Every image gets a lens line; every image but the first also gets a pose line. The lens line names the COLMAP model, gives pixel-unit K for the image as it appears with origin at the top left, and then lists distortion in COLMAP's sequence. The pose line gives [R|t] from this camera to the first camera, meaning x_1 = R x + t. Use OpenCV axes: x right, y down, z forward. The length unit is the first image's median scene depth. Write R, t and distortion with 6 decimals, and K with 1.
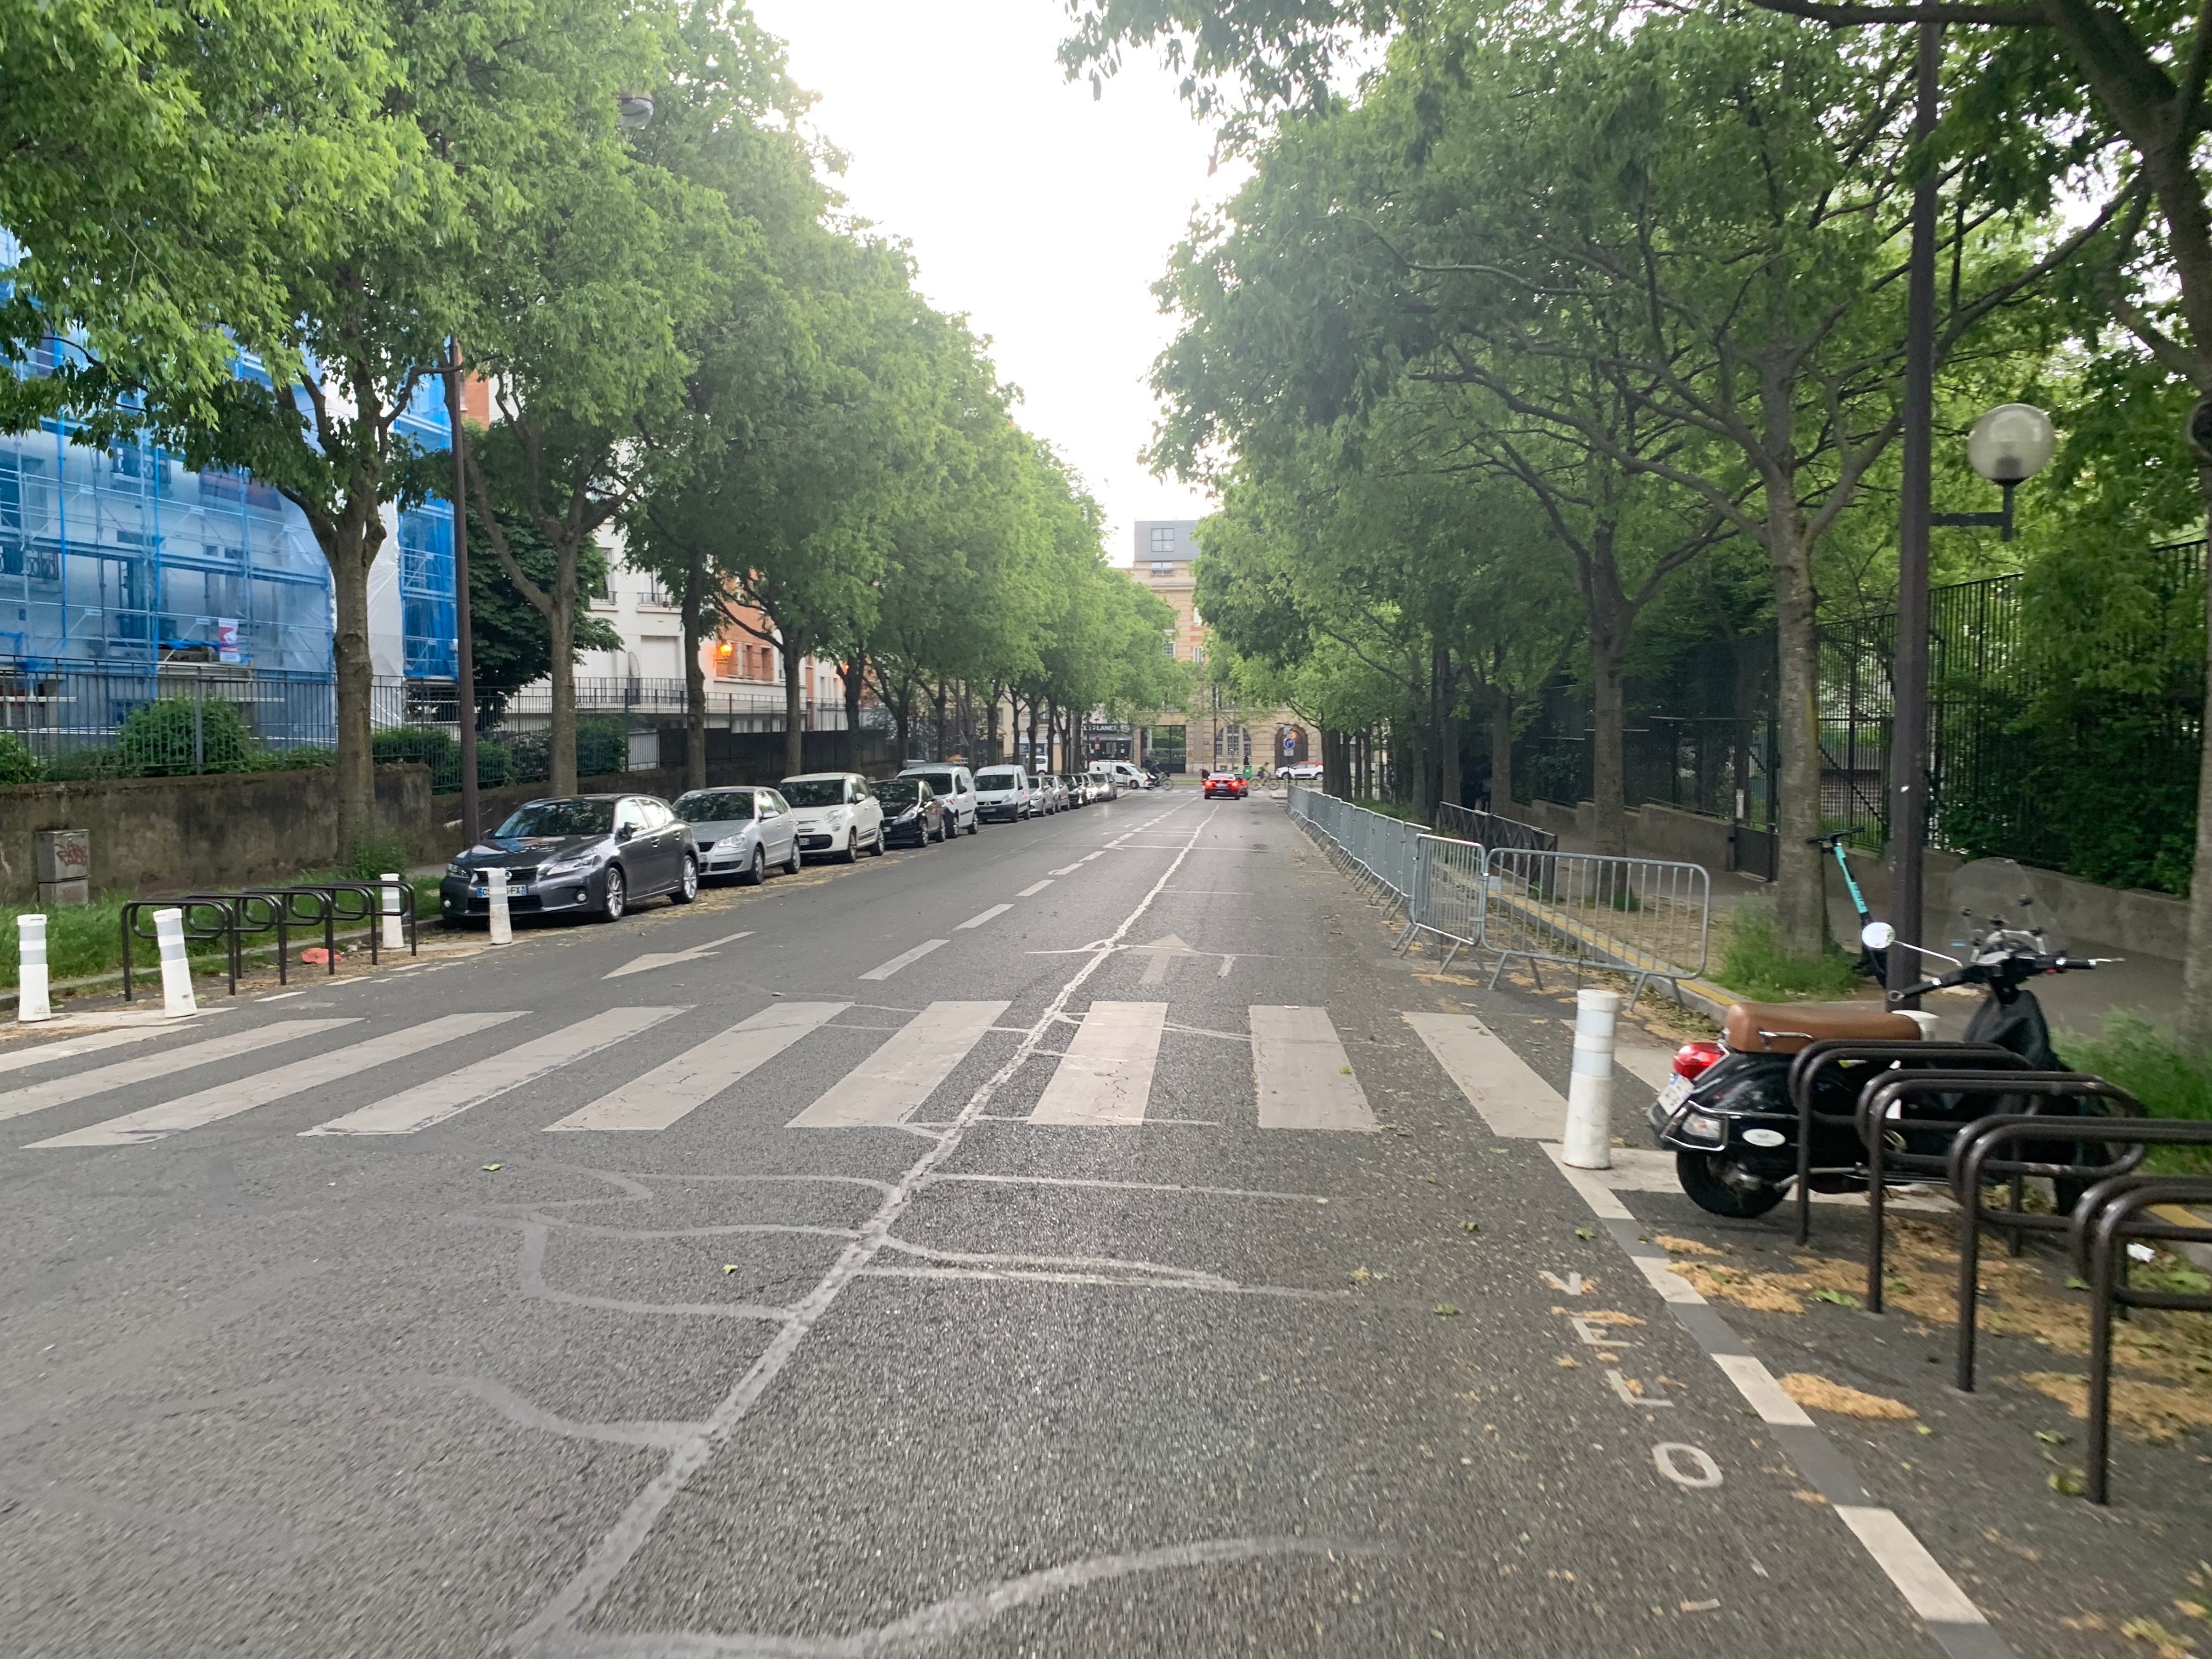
lens RADIAL K [[1674.7, 0, 1039.5], [0, 1674.7, 832.1], [0, 0, 1]] dist [0.206308, 0.000092]
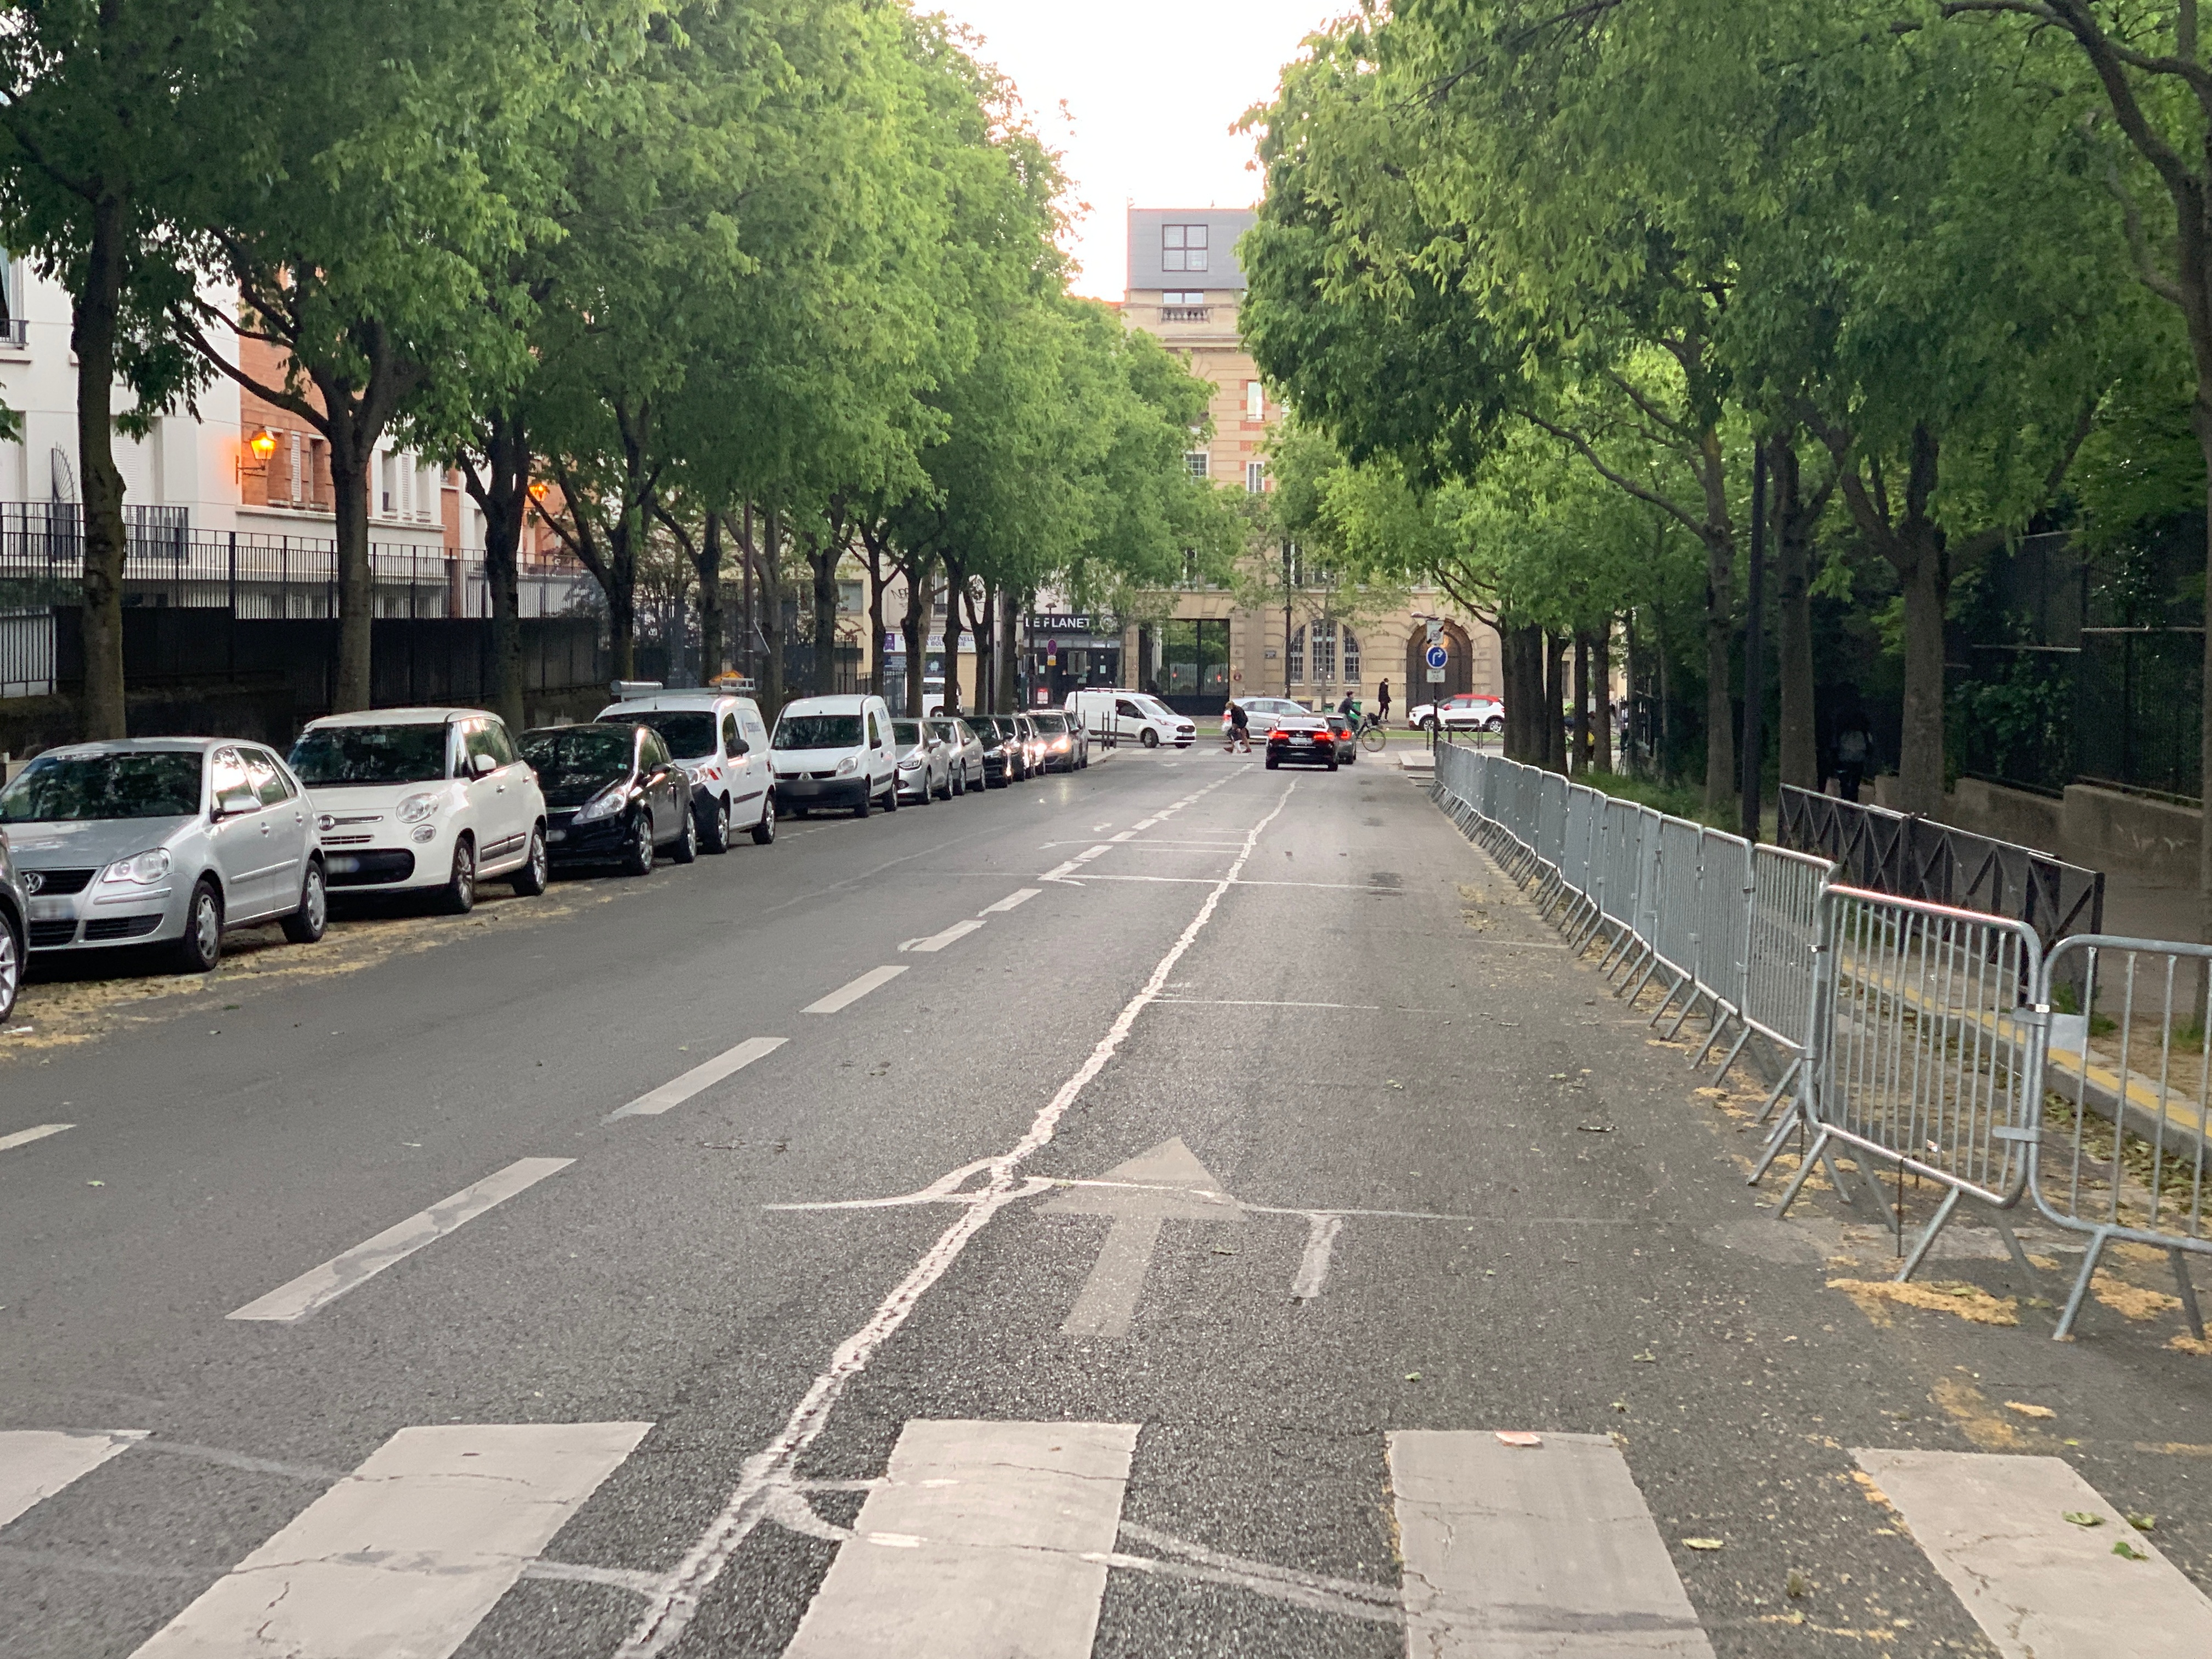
lens RADIAL K [[2921.8, 0, 1106.0], [0, 2921.8, 829.5], [0, 0, 1]] dist [0.006931, 0.758046]
pose [[0.999078, 0.006597, 0.042414, 0.020511], [-0.006786, 0.999968, 0.004314, -0.006951], [-0.042384, -0.004598, 0.999091, 0.197960]]
